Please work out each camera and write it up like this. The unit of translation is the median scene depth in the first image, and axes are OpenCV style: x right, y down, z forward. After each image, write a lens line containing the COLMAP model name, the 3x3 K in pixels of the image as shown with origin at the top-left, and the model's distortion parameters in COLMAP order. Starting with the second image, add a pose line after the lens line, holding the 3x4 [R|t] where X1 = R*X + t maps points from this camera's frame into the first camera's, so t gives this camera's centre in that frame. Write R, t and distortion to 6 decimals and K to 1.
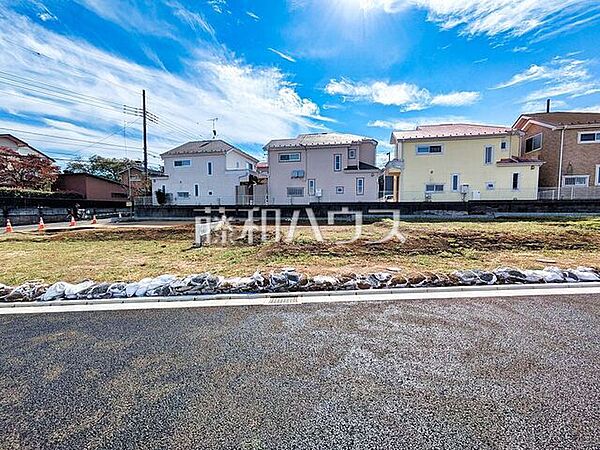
lens RADIAL K [[251.9, 0, 297.7], [0, 251.9, 227.6], [0, 0, 1]] dist [0.002635, 0.000588]
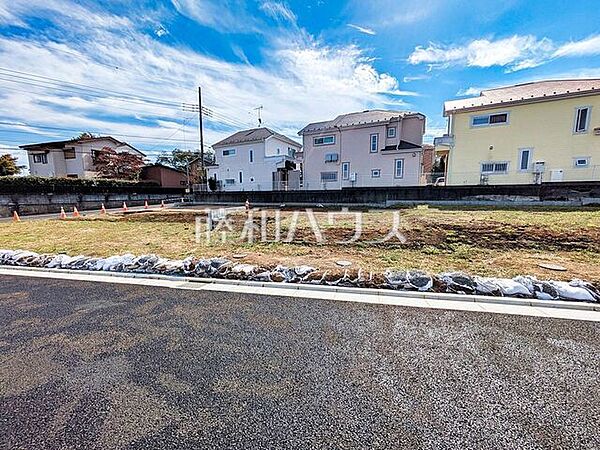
lens RADIAL K [[253.7, 0, 297.5], [0, 253.7, 223.2], [0, 0, 1]] dist [0.003633, 0.000897]
pose [[0.958746, 0.027514, -0.282931, 0.151980], [-0.015862, 0.998932, 0.043392, -0.004379], [0.283823, -0.037114, 0.958158, 0.031251]]
